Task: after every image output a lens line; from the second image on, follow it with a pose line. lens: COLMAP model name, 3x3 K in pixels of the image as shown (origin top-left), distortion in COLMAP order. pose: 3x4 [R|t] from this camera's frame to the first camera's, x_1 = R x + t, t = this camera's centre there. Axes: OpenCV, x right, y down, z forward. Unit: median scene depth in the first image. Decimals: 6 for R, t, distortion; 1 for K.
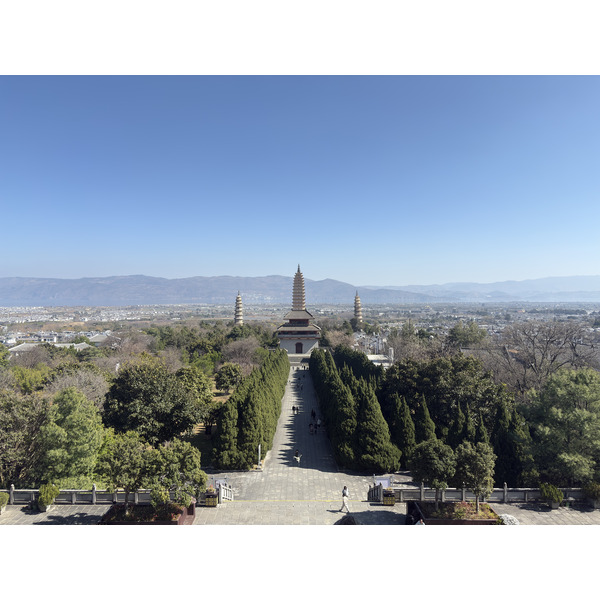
lens RADIAL K [[453.8, 0, 299.1], [0, 453.8, 301.5], [0, 0, 1]] dist [0.029937, -0.002809]
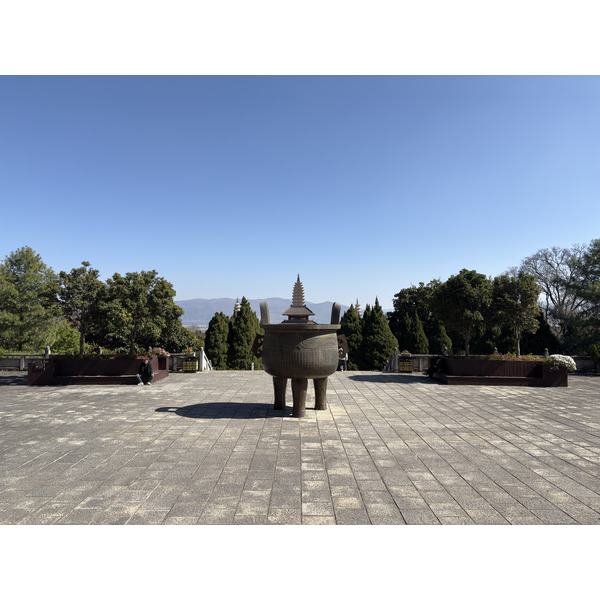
lens RADIAL K [[453.8, 0, 301.0], [0, 453.8, 298.6], [0, 0, 1]] dist [0.029937, -0.002809]
pose [[0.999963, 0.007030, 0.004914, 0.001818], [-0.006811, 0.999044, -0.043179, 0.230426], [-0.005213, 0.043144, 0.999055, 0.115375]]
